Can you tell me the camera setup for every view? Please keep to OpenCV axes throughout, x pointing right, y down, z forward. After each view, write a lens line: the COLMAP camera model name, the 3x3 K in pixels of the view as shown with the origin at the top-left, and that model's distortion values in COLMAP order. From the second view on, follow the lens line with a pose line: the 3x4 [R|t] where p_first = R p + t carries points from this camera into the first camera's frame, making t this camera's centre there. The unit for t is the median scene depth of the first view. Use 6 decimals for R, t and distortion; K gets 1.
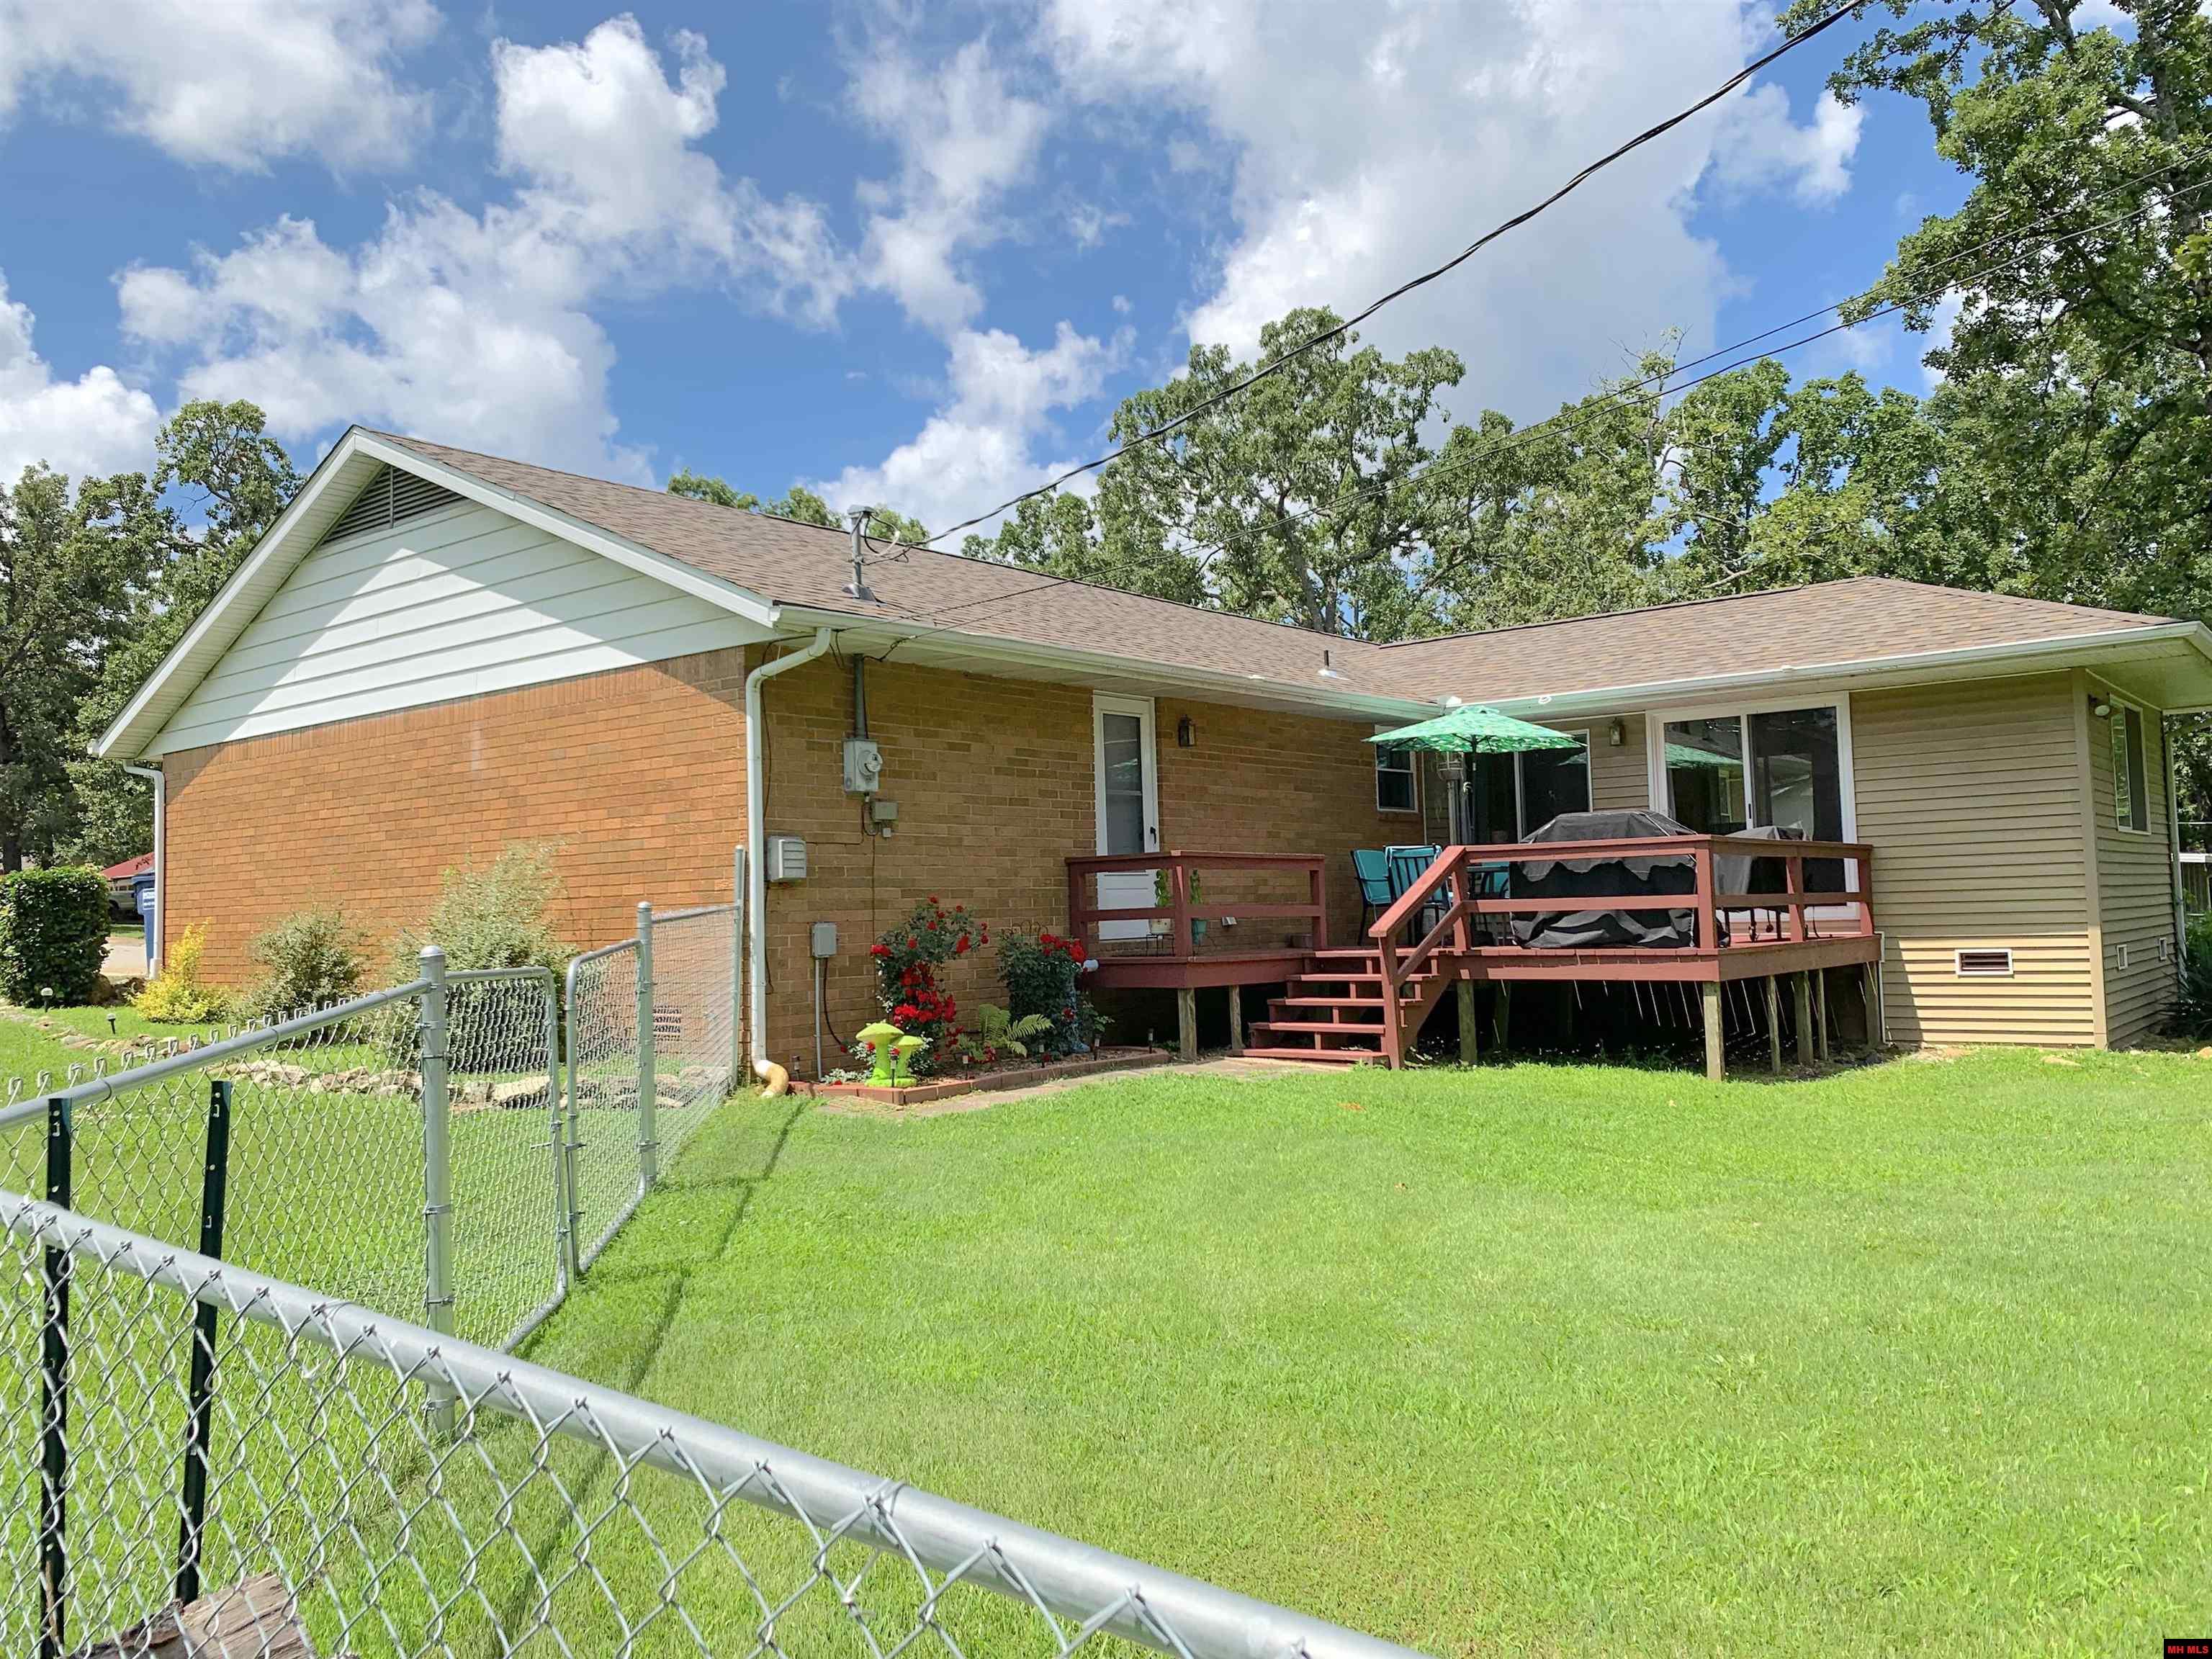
lens RADIAL K [[1650.3, 0, 1106.0], [0, 1650.3, 829.5], [0, 0, 1]] dist [0.029885, -0.086670]
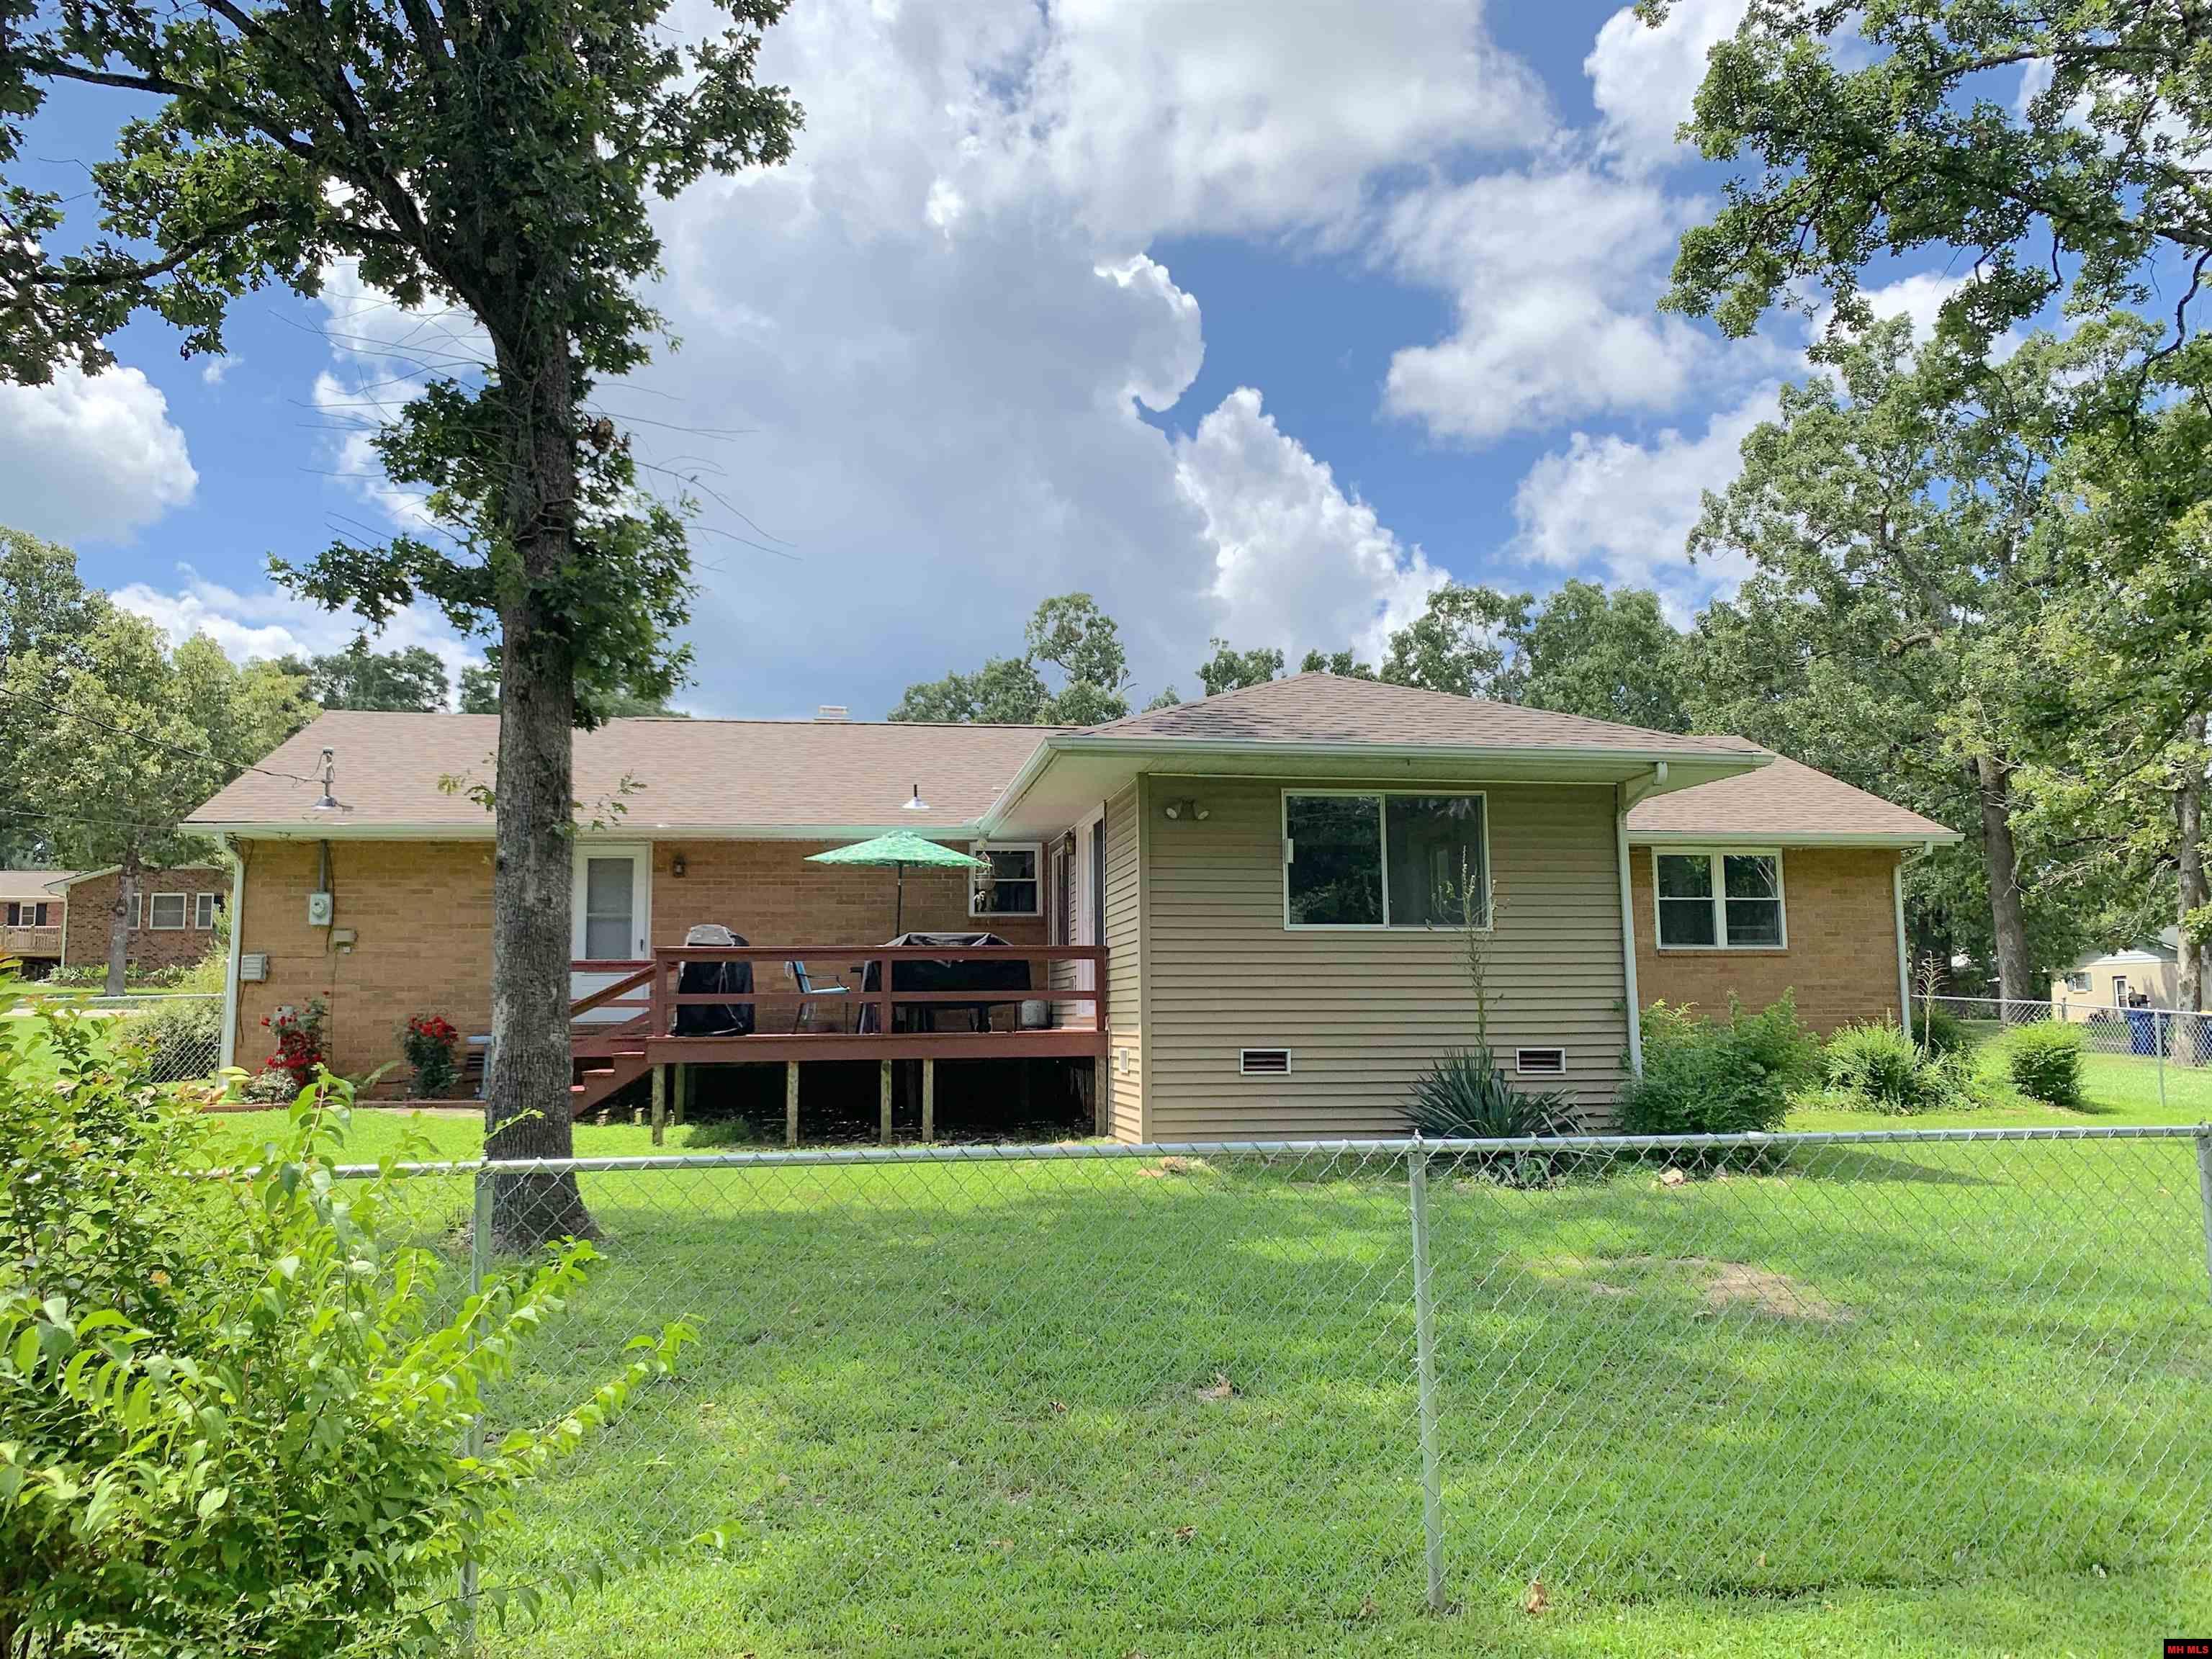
lens RADIAL K [[1688.9, 0, 1111.9], [0, 1688.9, 829.0], [0, 0, 1]] dist [0.008678, -0.015049]
pose [[0.770518, -0.049554, -0.635489, 1.202871], [0.022880, 0.998481, -0.050118, -0.012567], [0.637008, 0.024077, 0.770481, 0.154803]]
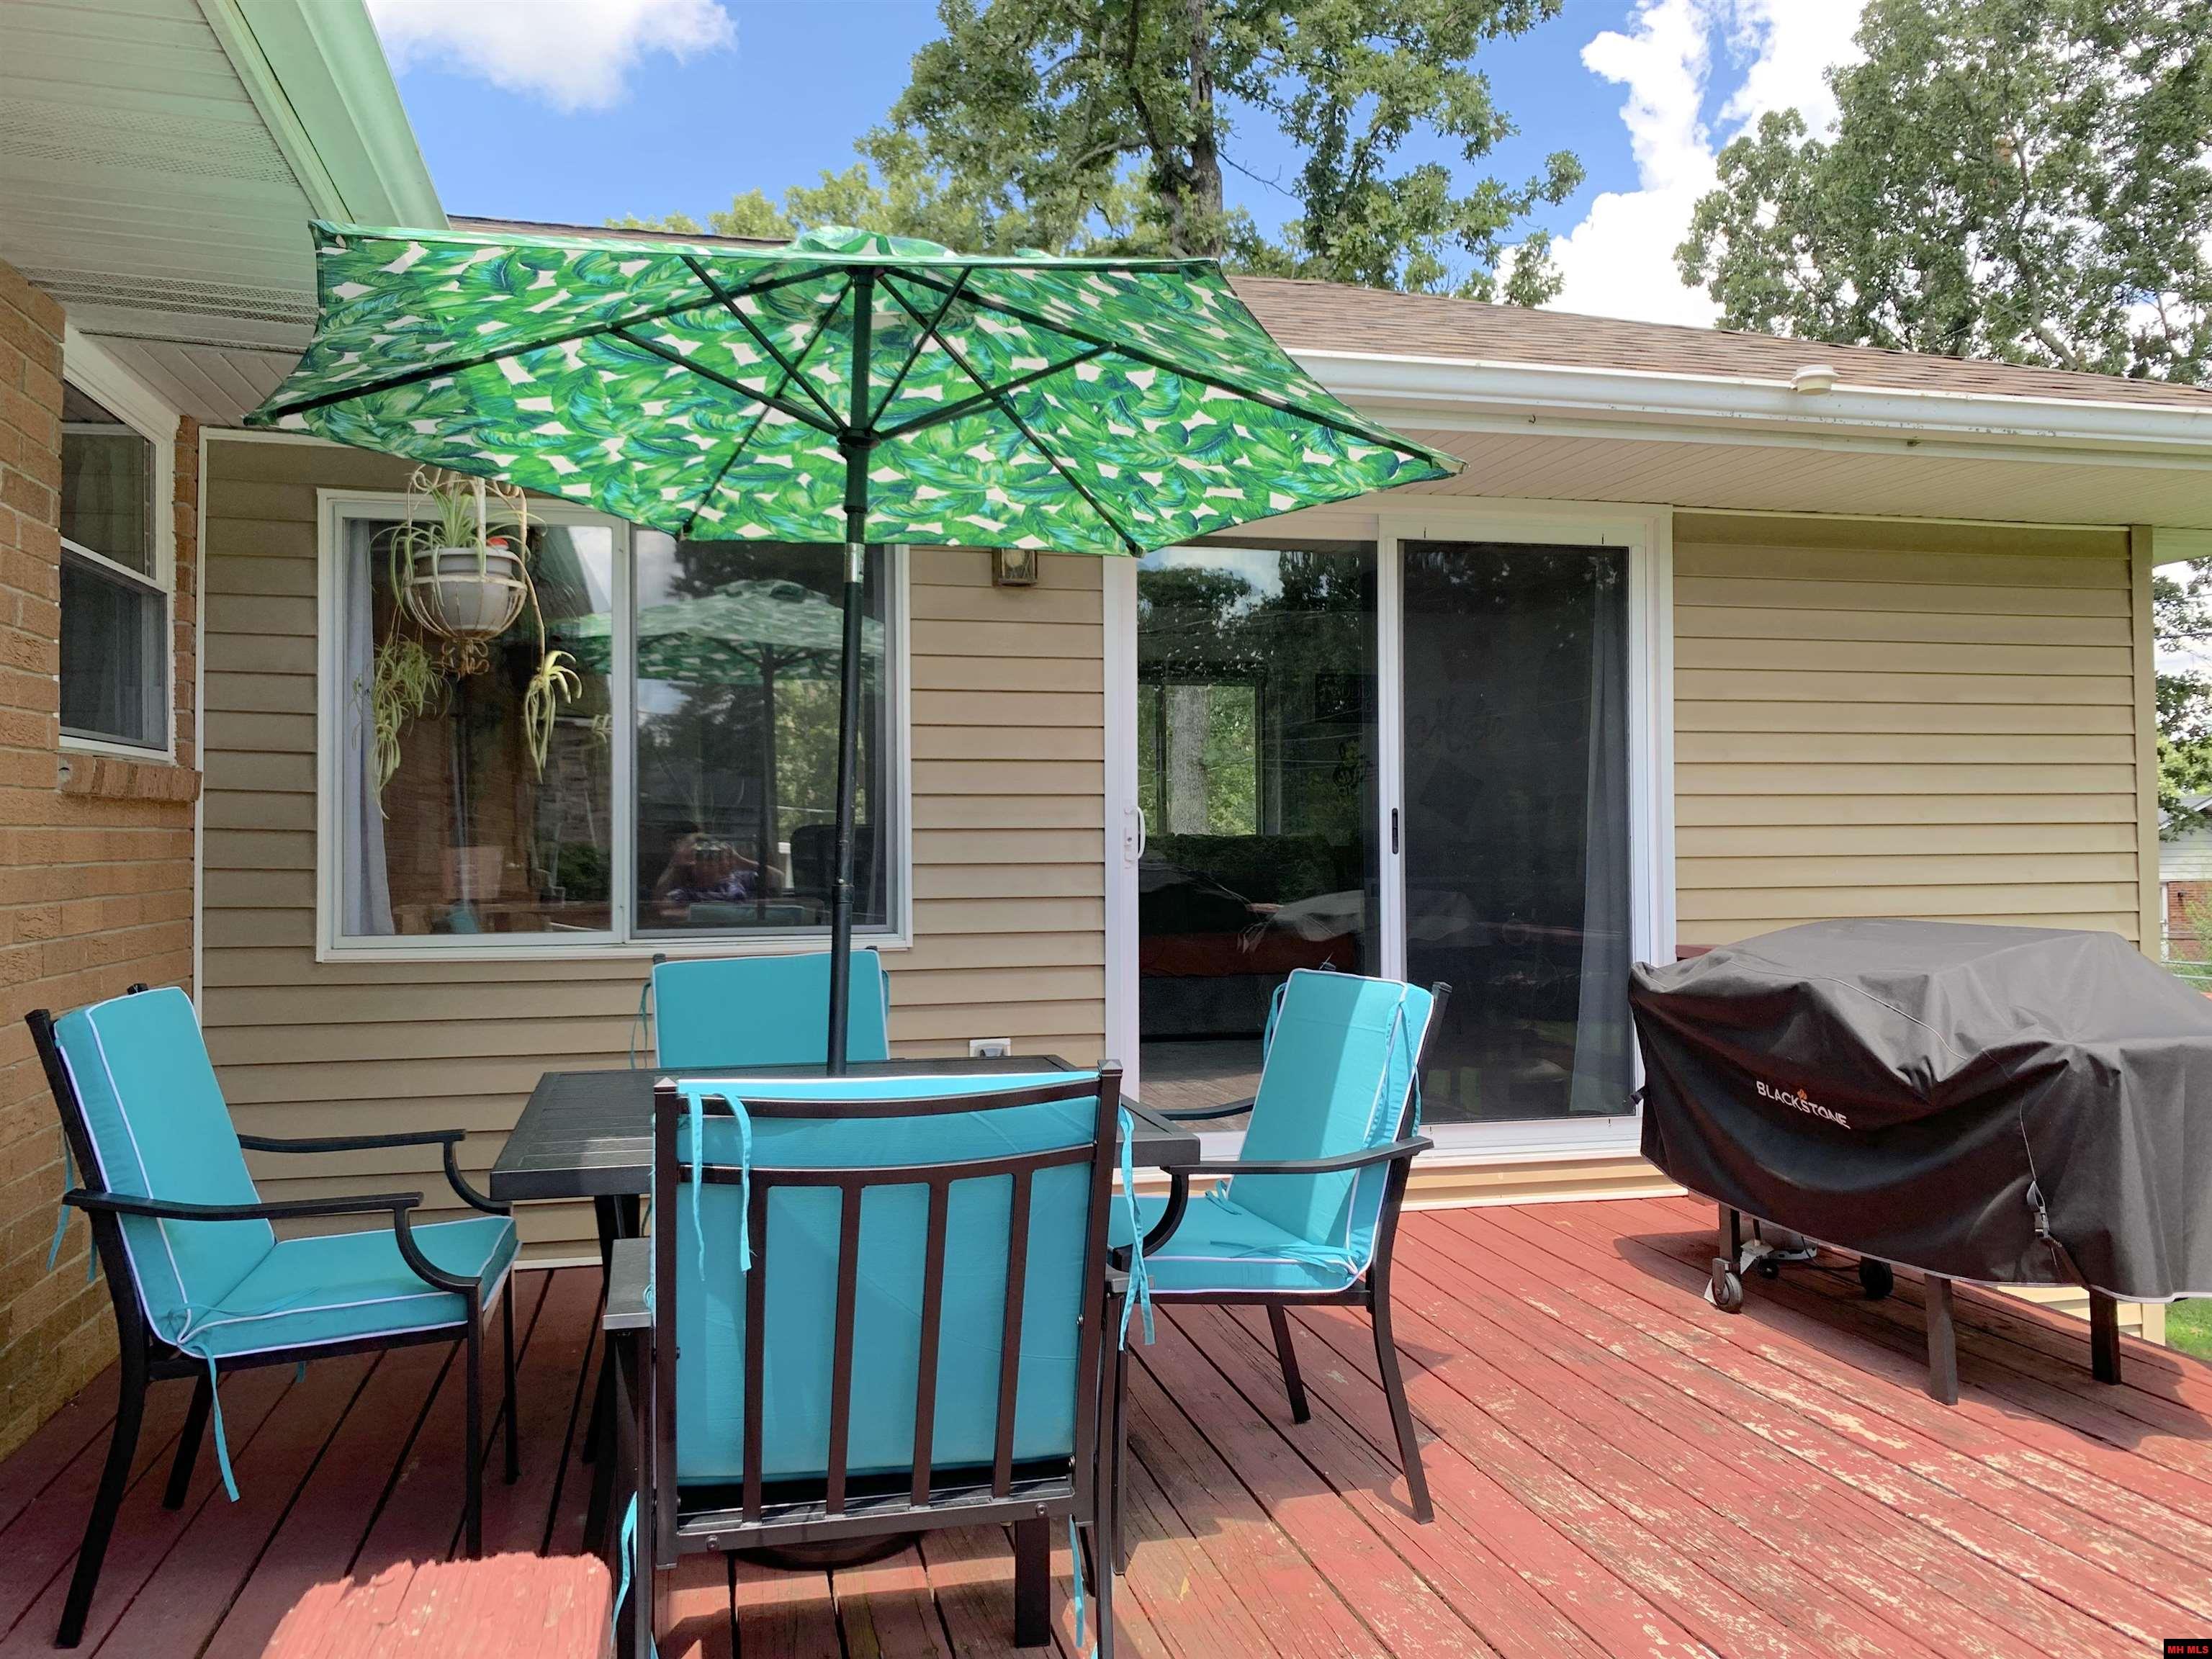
lens RADIAL K [[1688.9, 0, 1111.9], [0, 1688.9, 829.0], [0, 0, 1]] dist [0.008678, -0.015049]
pose [[0.605543, 0.029668, 0.795259, 0.085748], [-0.054644, 0.998496, 0.004358, -0.010058], [-0.793934, -0.046095, 0.606254, 0.900643]]
